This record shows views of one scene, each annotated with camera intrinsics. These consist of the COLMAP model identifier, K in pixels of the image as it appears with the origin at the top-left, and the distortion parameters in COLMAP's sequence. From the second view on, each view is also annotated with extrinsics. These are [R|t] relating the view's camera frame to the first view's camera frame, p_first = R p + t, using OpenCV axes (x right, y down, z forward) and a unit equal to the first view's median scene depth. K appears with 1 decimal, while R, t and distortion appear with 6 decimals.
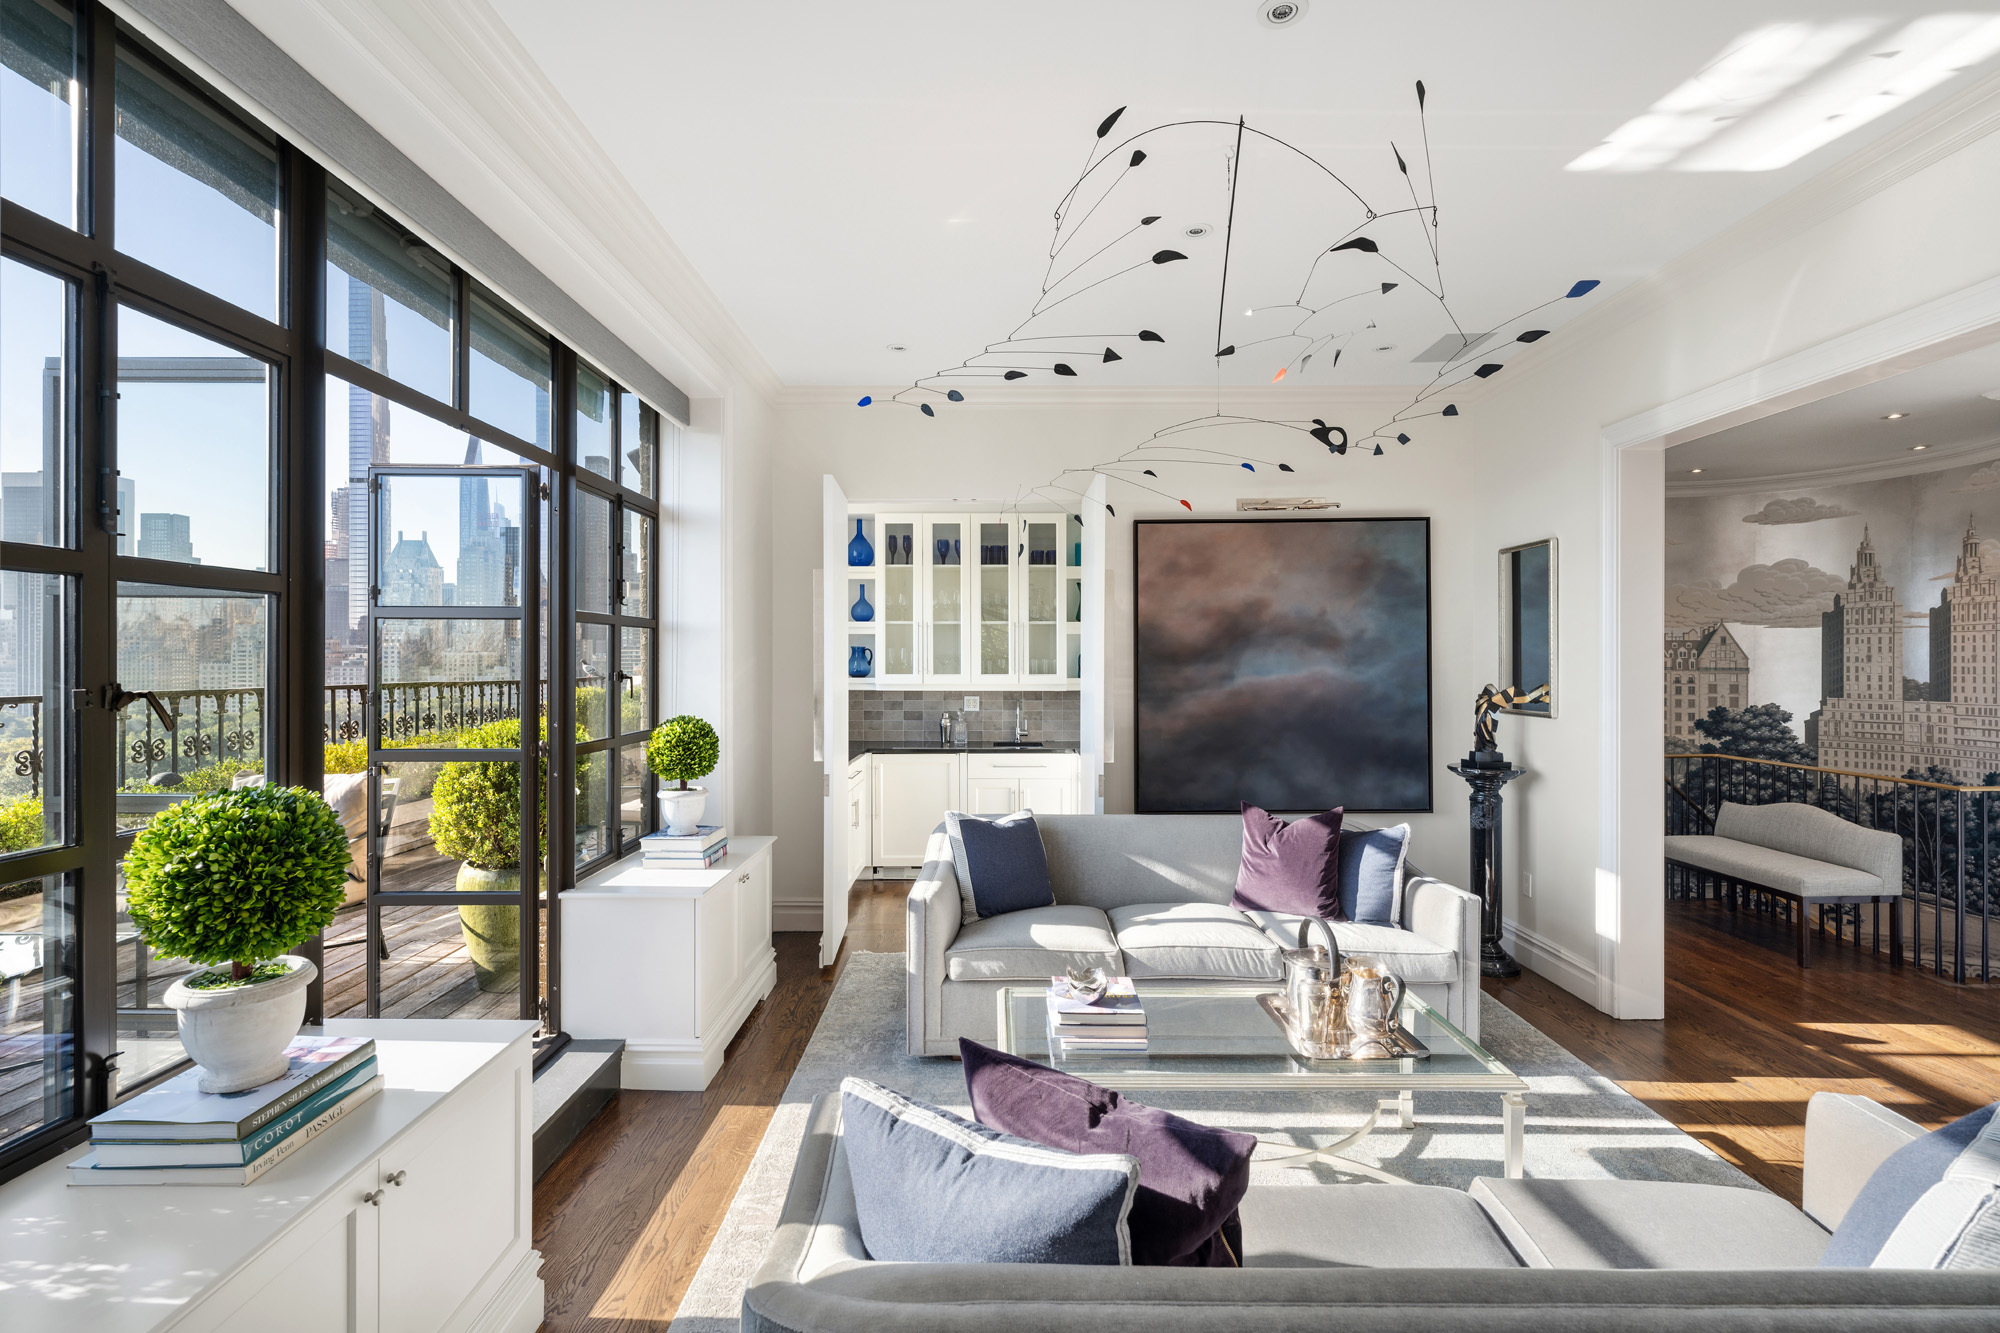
lens RADIAL K [[914.7, 0, 1000.7], [0, 914.7, 666.7], [0, 0, 1]] dist [0.002137, 0.000406]
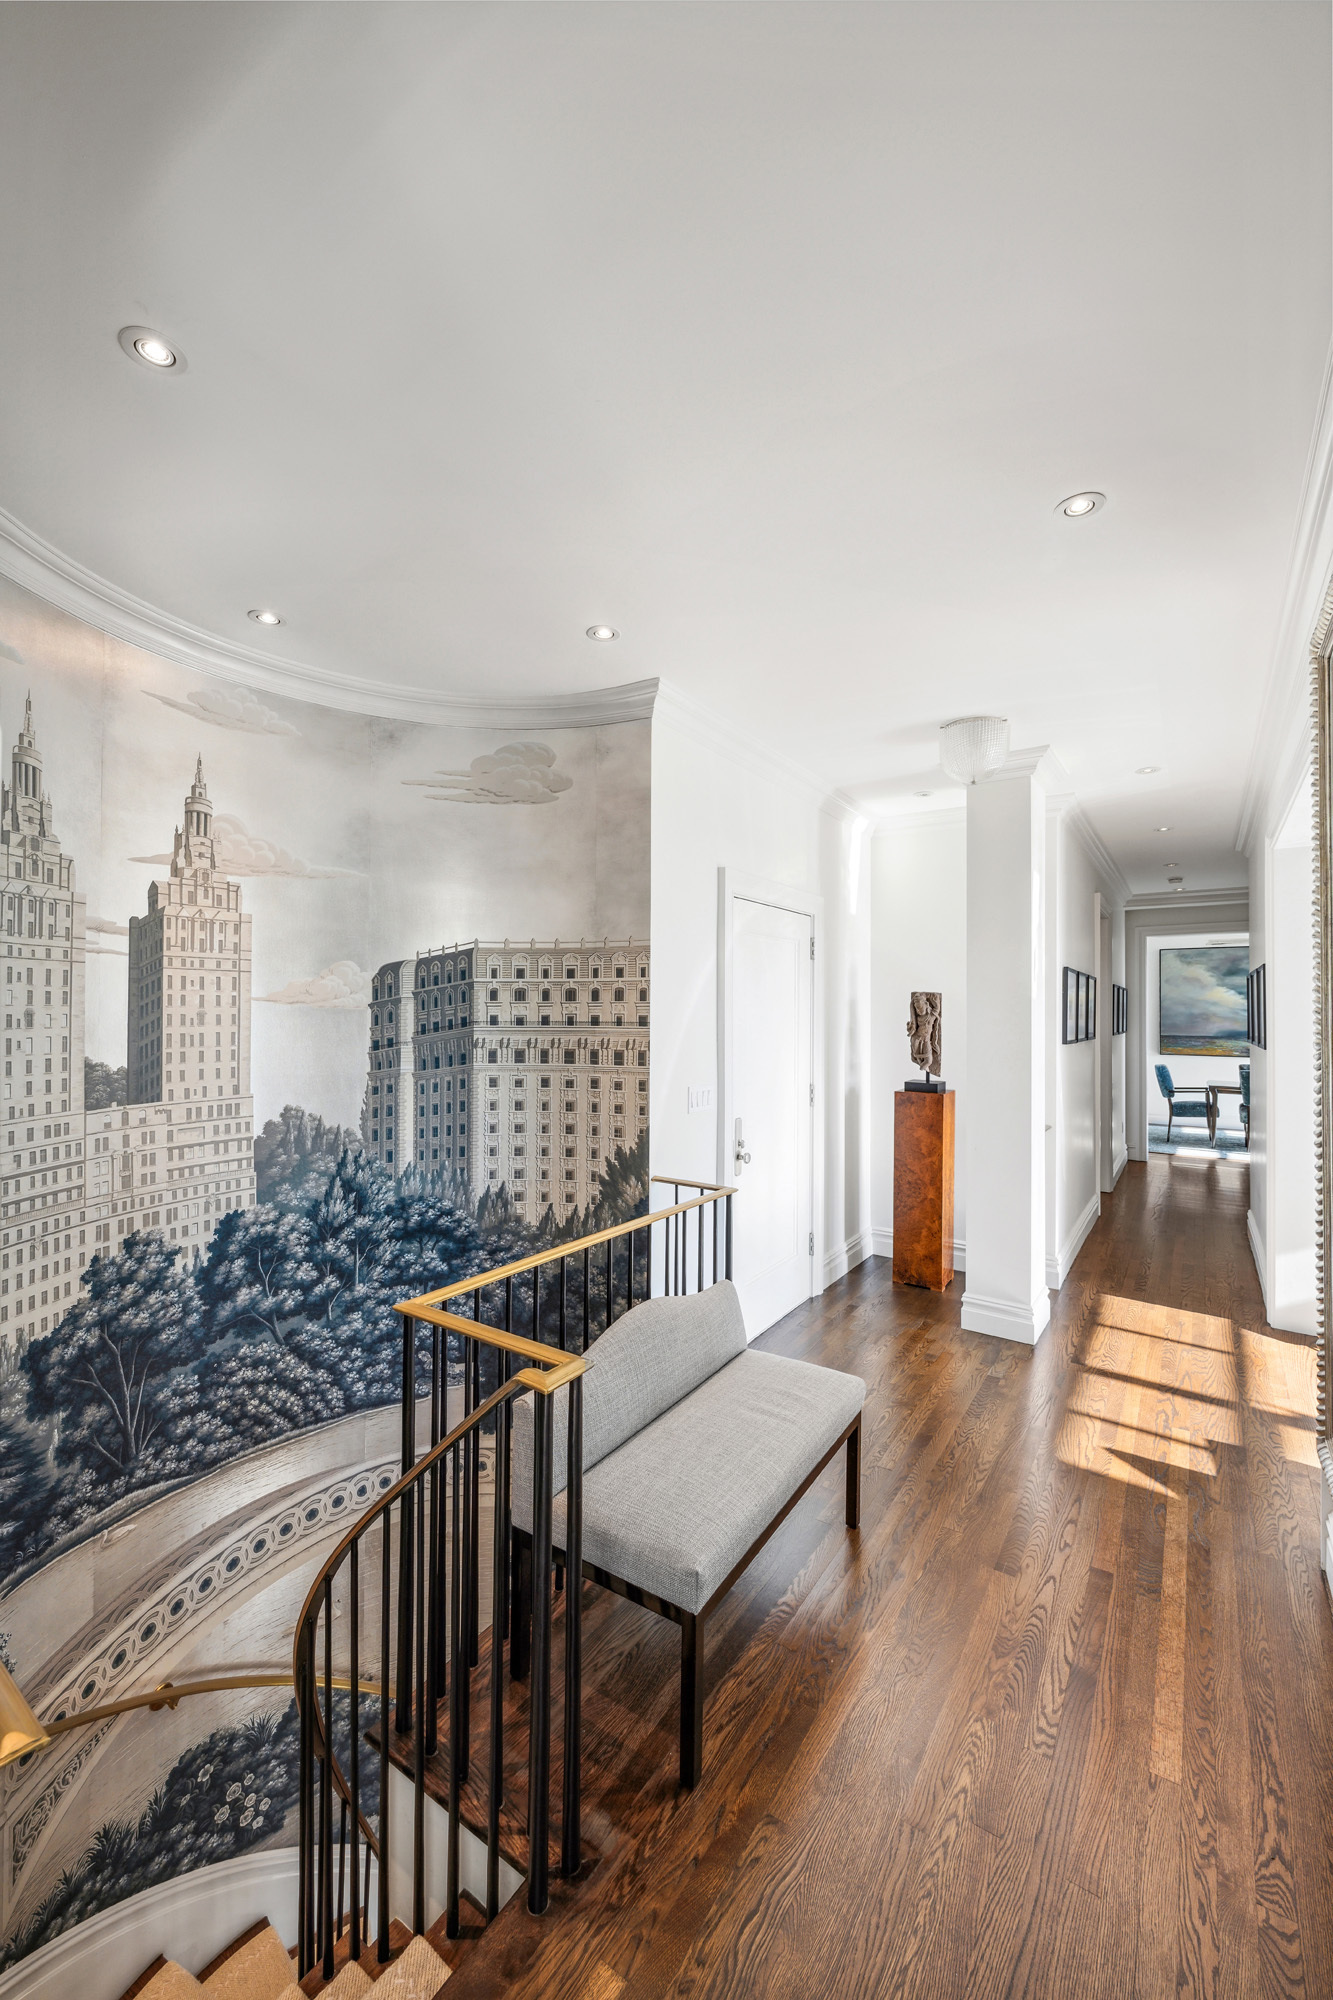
lens RADIAL K [[790.4, 0, 663.2], [0, 790.4, 999.4], [0, 0, 1]] dist [-0.000138, 0.000291]
pose [[-0.828227, 0.002955, 0.560385, 0.540521], [-0.003574, 0.999938, -0.010556, -0.015995], [-0.560381, -0.010745, -0.828165, 1.202264]]
